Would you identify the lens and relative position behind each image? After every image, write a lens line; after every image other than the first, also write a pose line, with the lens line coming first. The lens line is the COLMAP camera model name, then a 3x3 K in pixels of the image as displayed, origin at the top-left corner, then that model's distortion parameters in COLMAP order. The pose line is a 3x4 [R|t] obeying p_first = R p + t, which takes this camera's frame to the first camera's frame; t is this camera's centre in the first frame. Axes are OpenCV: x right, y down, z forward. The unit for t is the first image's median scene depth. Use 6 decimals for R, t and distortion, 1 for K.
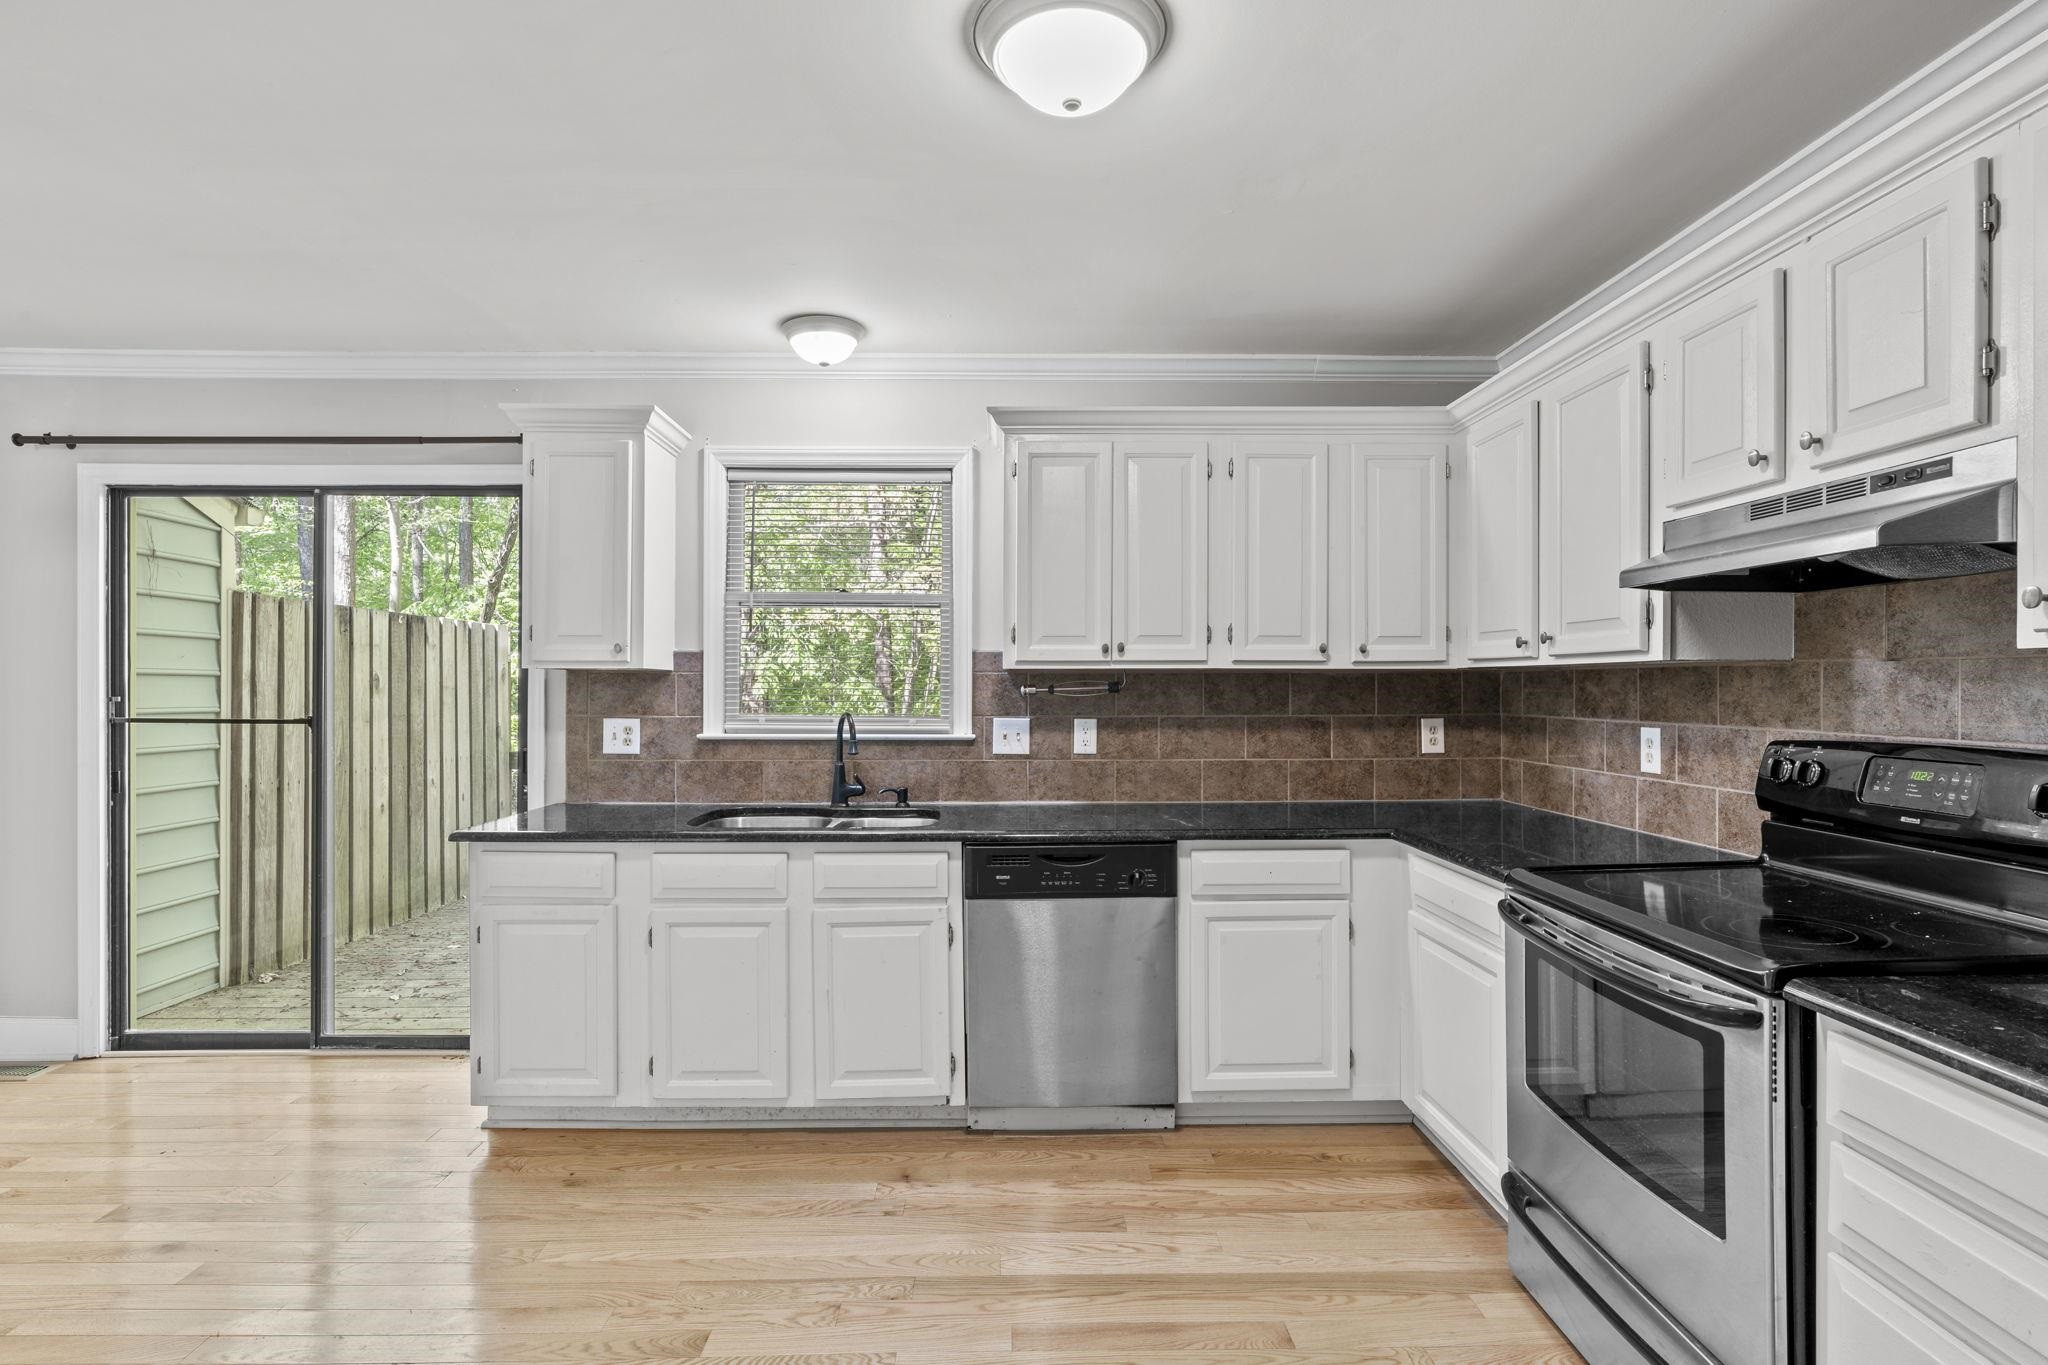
lens RADIAL K [[1009.0, 0, 1031.2], [0, 1009.0, 682.3], [0, 0, 1]] dist [-0.010038, 0.005088]
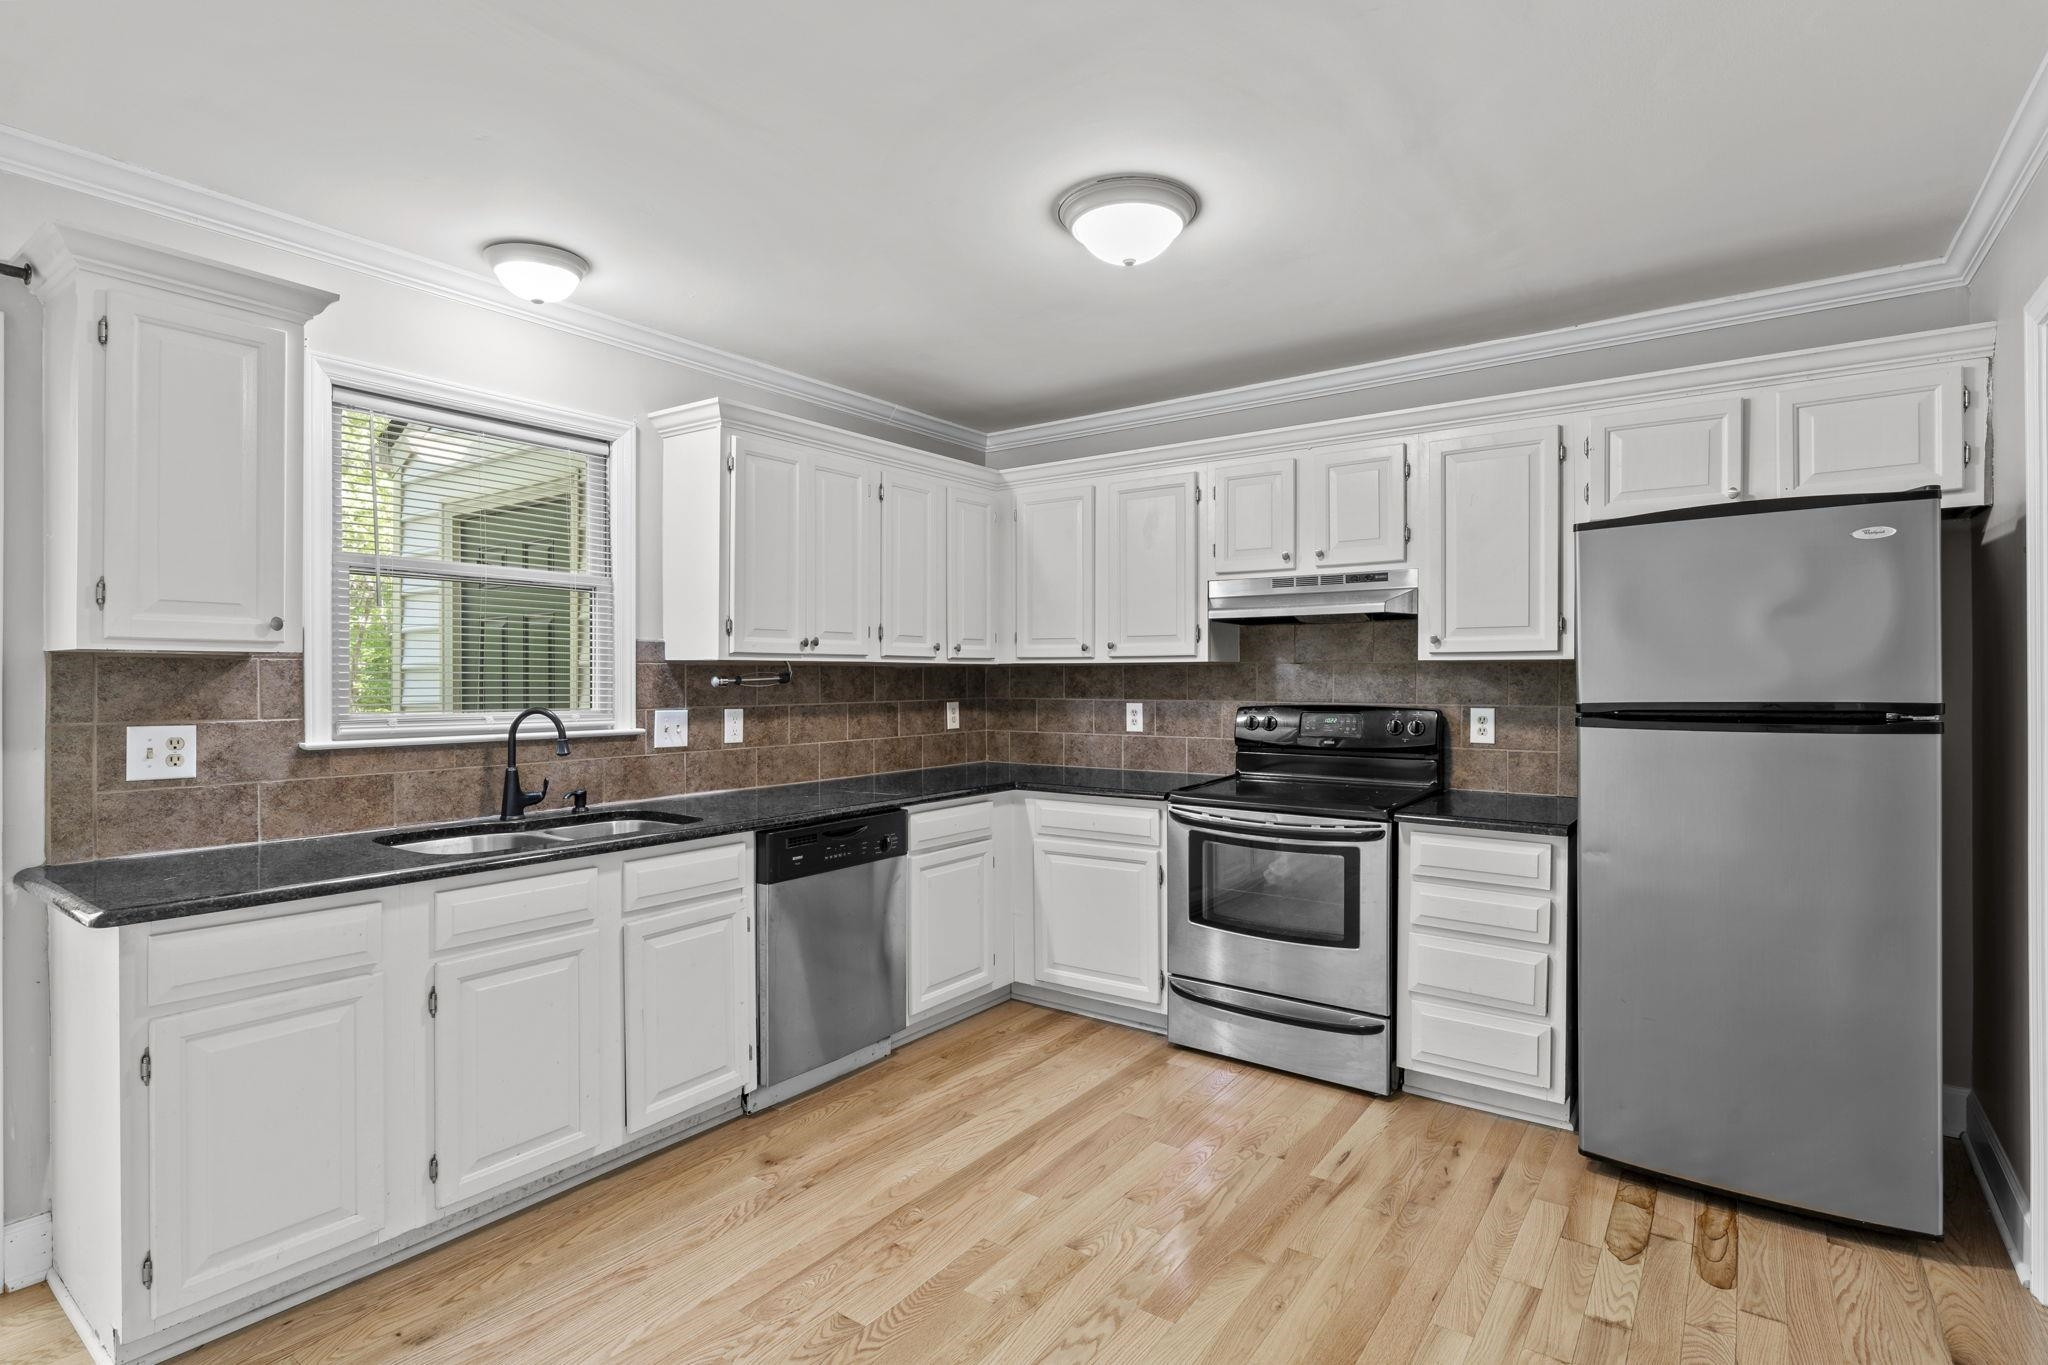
lens RADIAL K [[1009.0, 0, 1038.9], [0, 1009.0, 674.2], [0, 0, 1]] dist [-0.010038, 0.005088]
pose [[0.593009, 0.002271, 0.805193, -0.607149], [-0.001586, 0.999997, -0.001652, 0.001861], [-0.805194, -0.000298, 0.593011, 0.141322]]
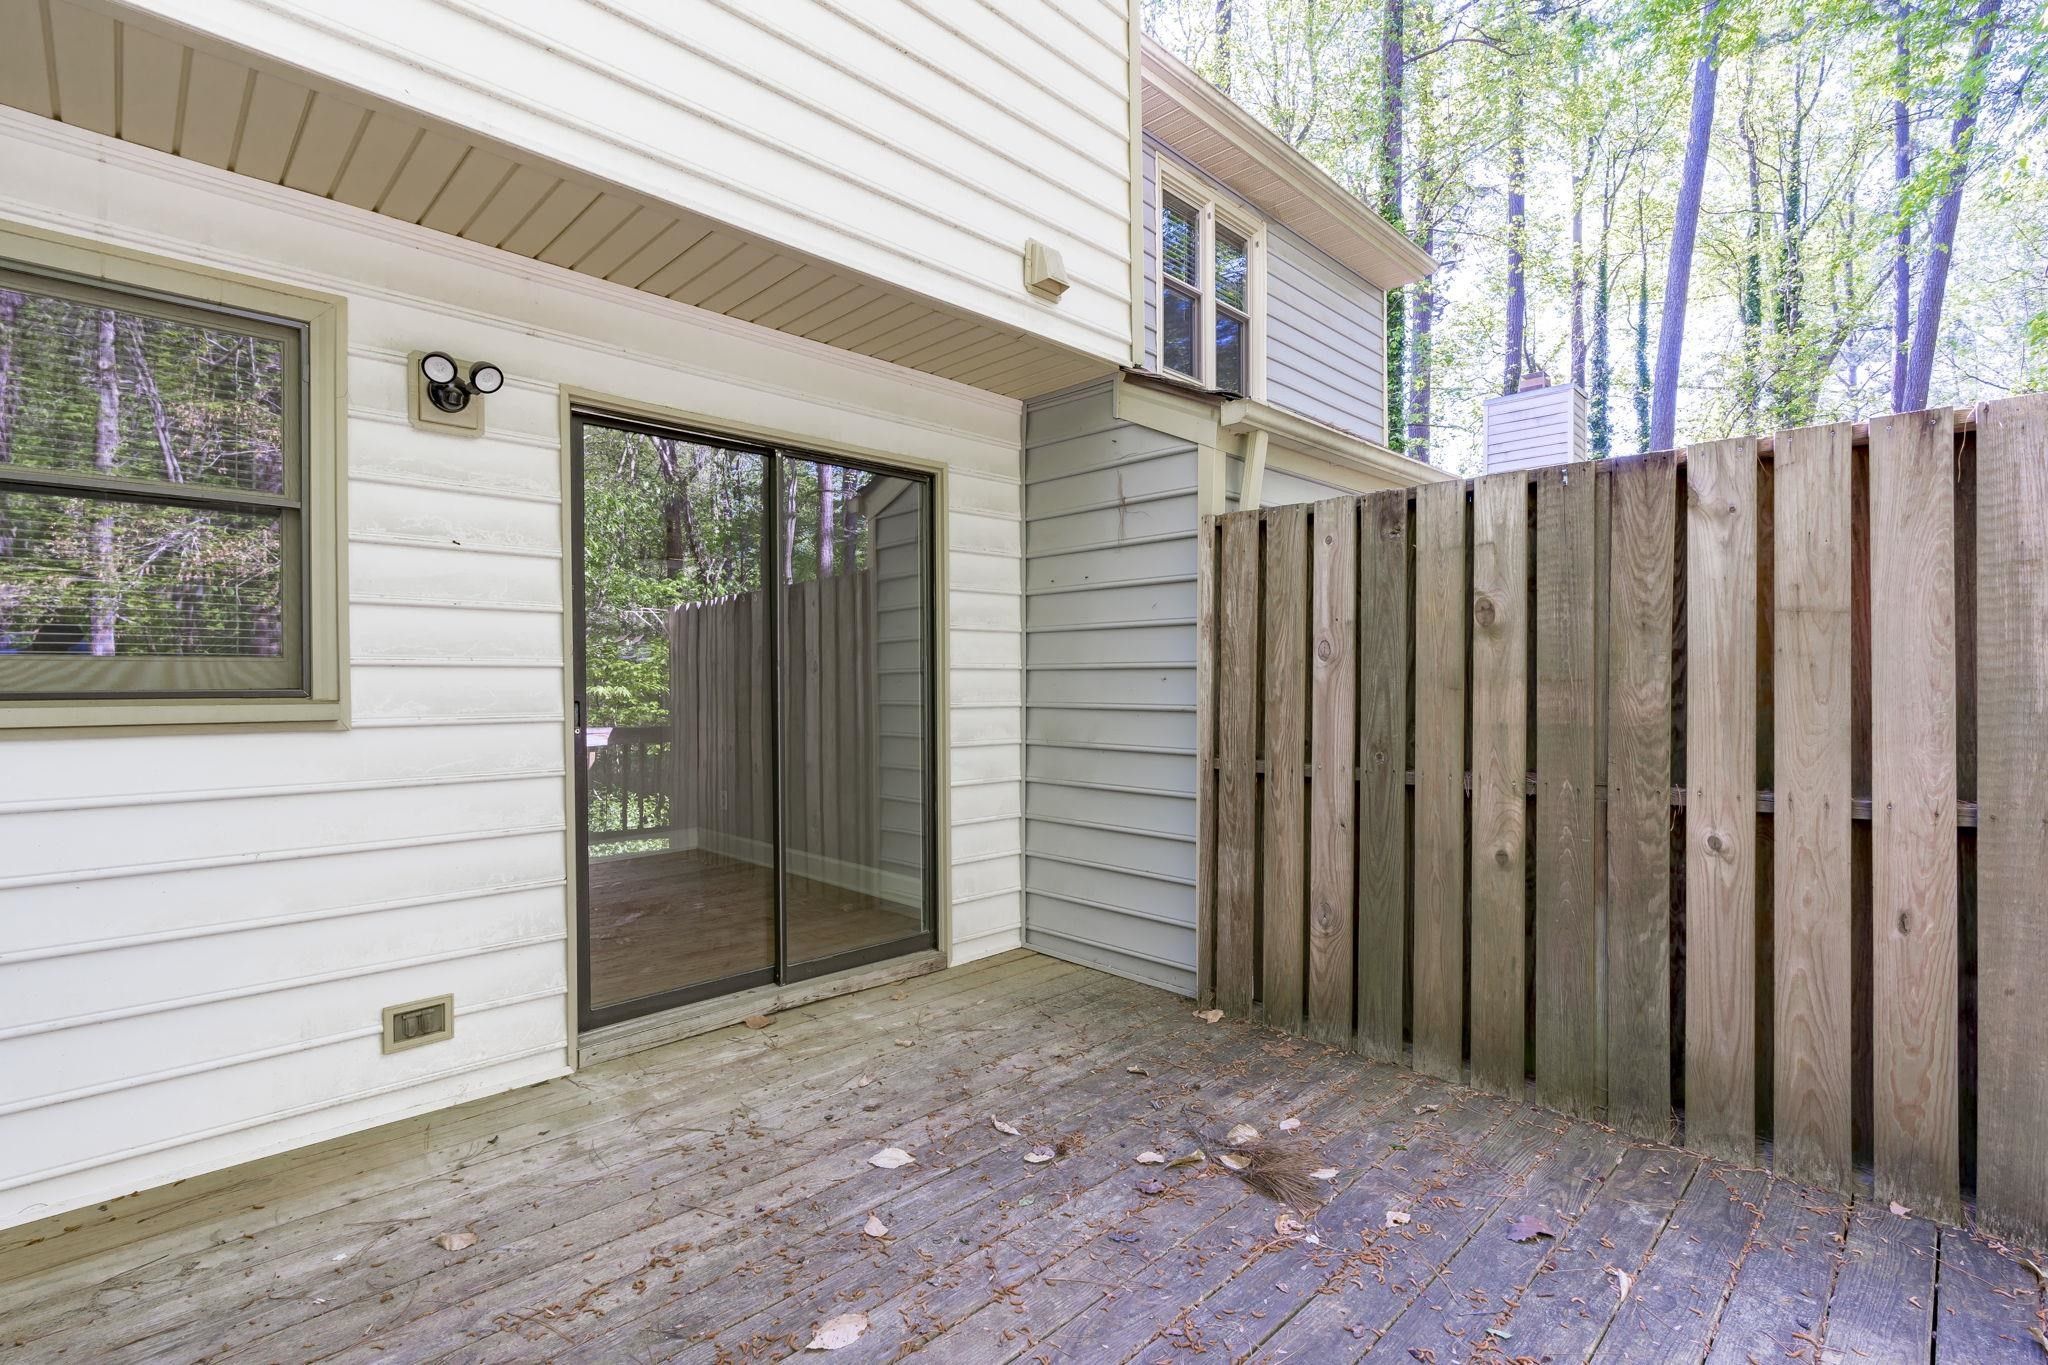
lens RADIAL K [[932.4, 0, 1012.3], [0, 932.4, 685.1], [0, 0, 1]] dist [0.000344, 0.000072]
pose [[-0.732840, 0.002941, -0.680395, -0.227387], [0.005124, 0.999986, -0.001196, 0.058266], [0.680382, -0.004362, -0.732845, 1.929599]]
